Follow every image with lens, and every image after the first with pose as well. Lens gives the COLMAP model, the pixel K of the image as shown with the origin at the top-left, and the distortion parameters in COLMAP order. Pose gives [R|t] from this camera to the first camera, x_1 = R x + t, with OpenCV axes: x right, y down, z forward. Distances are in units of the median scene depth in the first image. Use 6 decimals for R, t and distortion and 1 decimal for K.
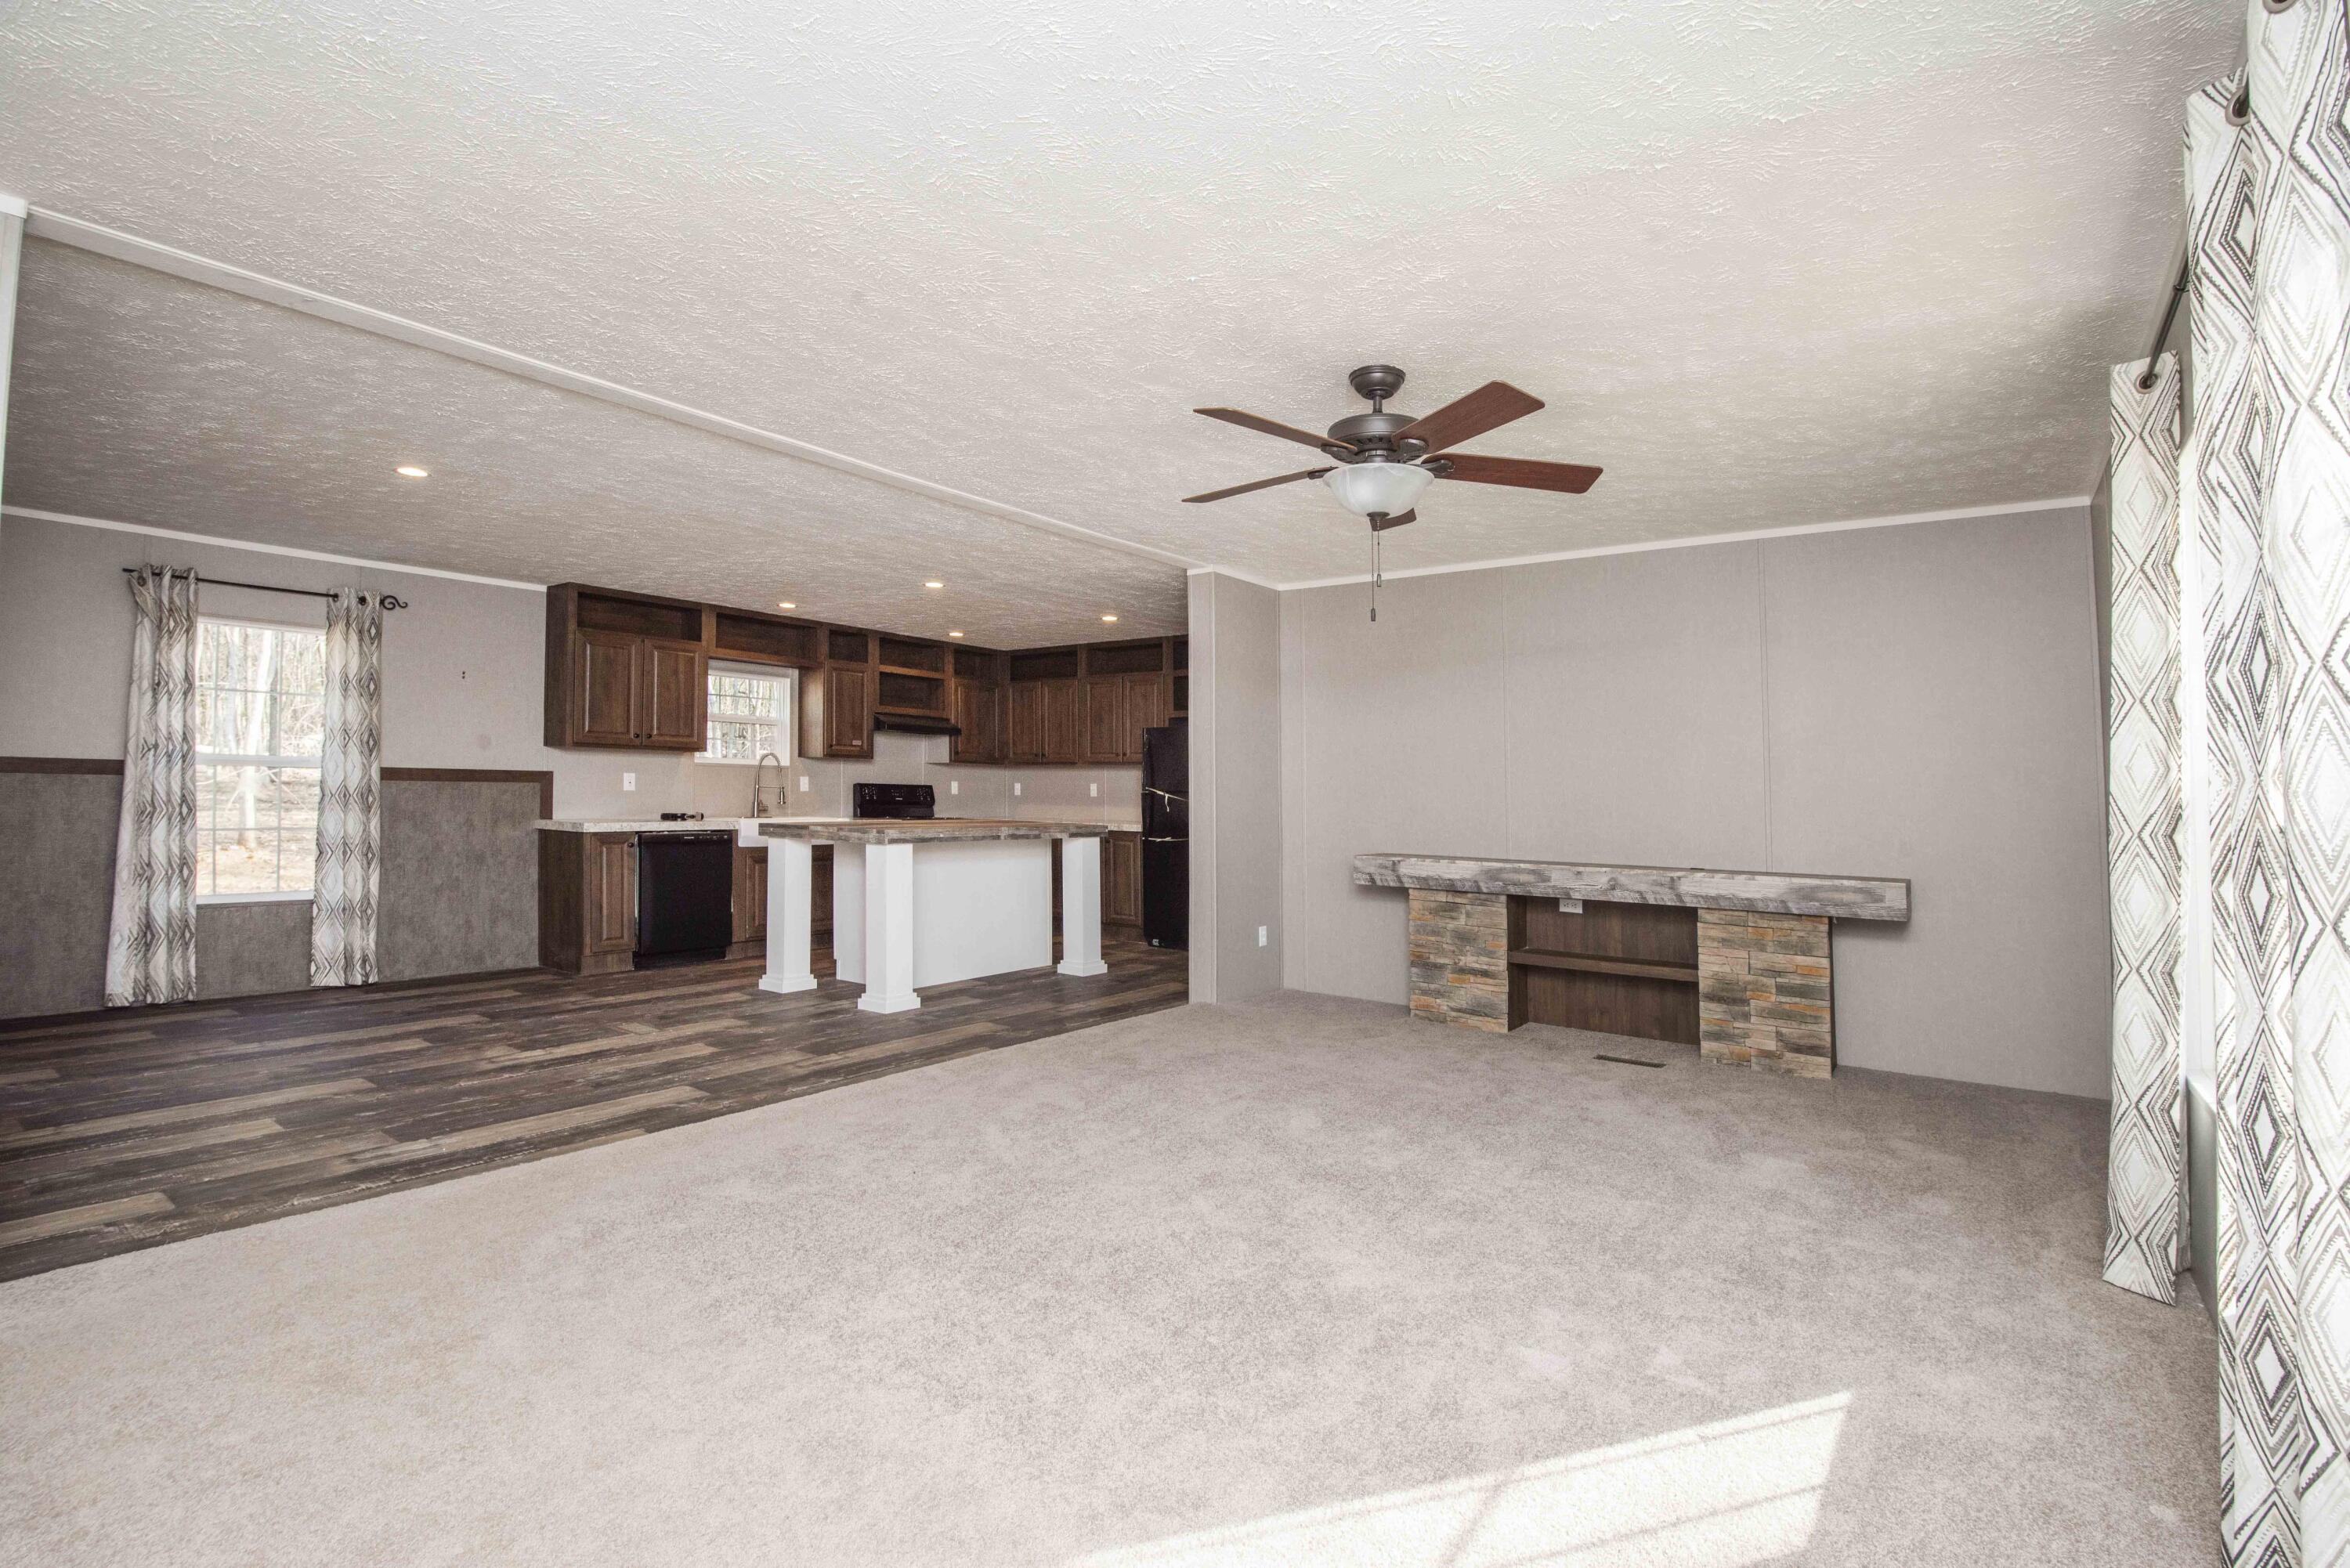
lens RADIAL K [[1081.0, 0, 1268.5], [0, 1081.0, 810.2], [0, 0, 1]] dist [-0.028504, -0.007319]
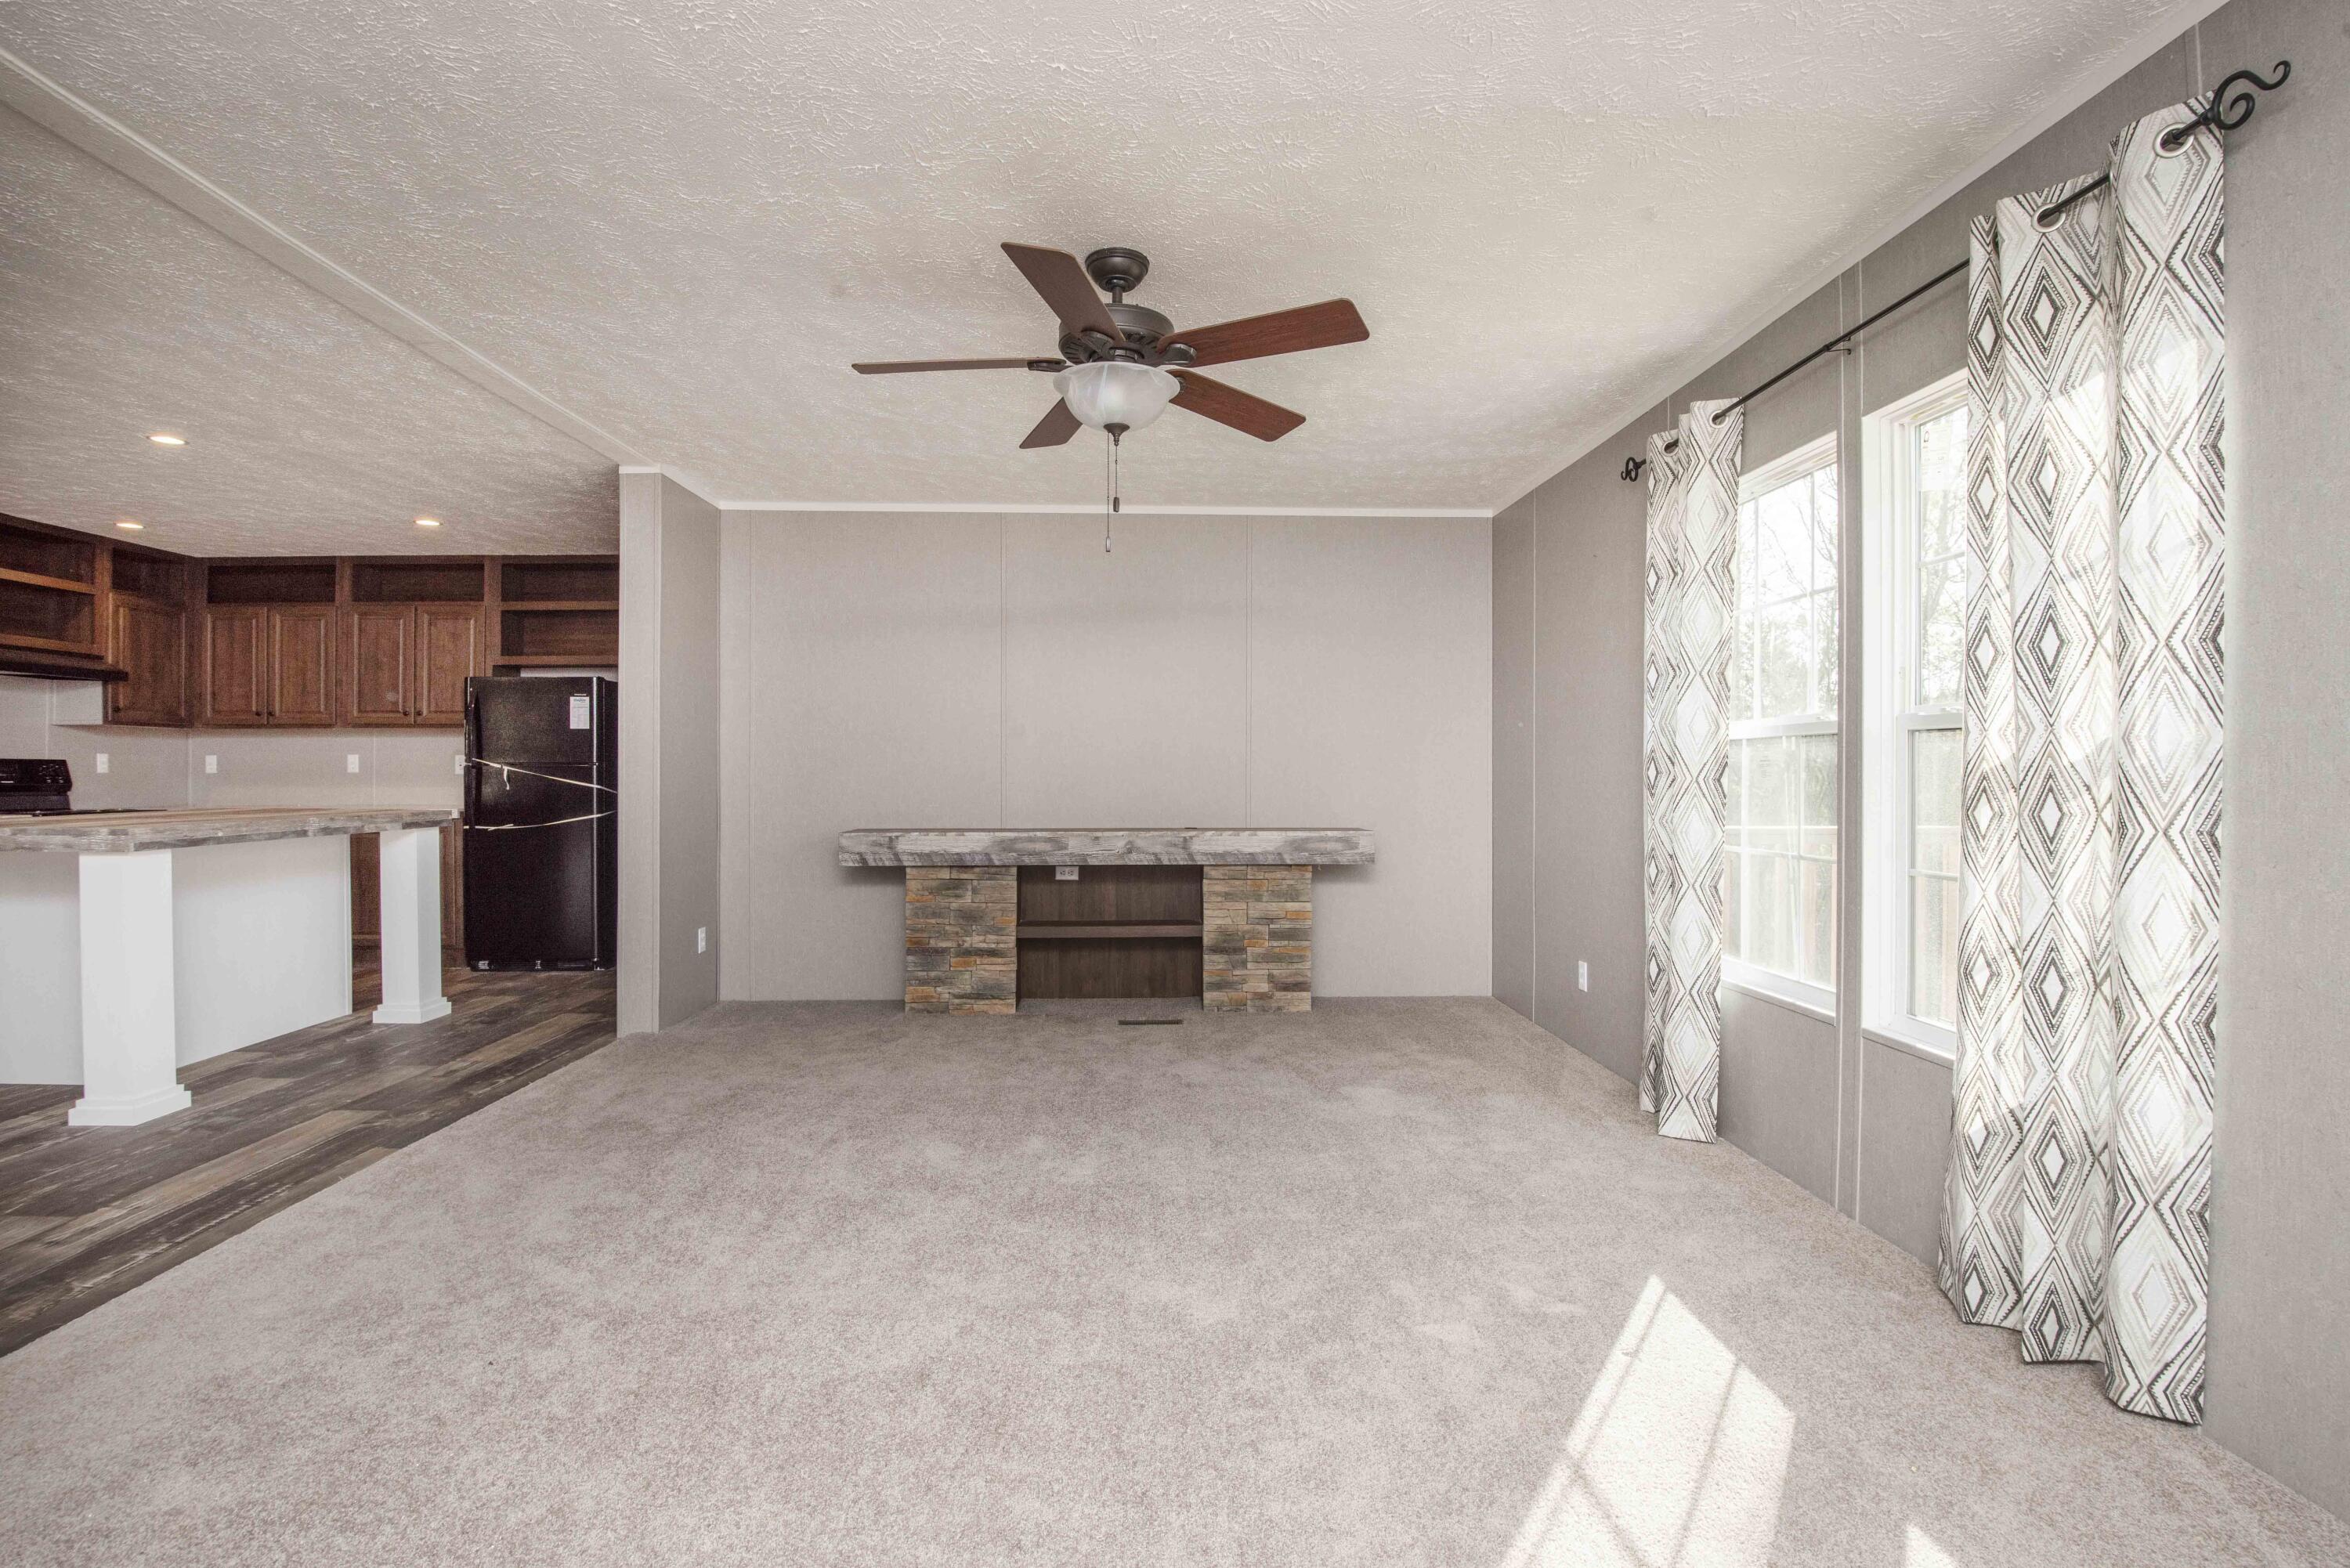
lens RADIAL K [[1081.0, 0, 1191.9], [0, 1081.0, 804.1], [0, 0, 1]] dist [-0.028504, -0.007319]
pose [[0.804008, -0.035429, 0.593562, -0.218856], [0.022604, 0.999323, 0.029031, 0.000985], [-0.594188, -0.009924, 0.804265, 0.162967]]
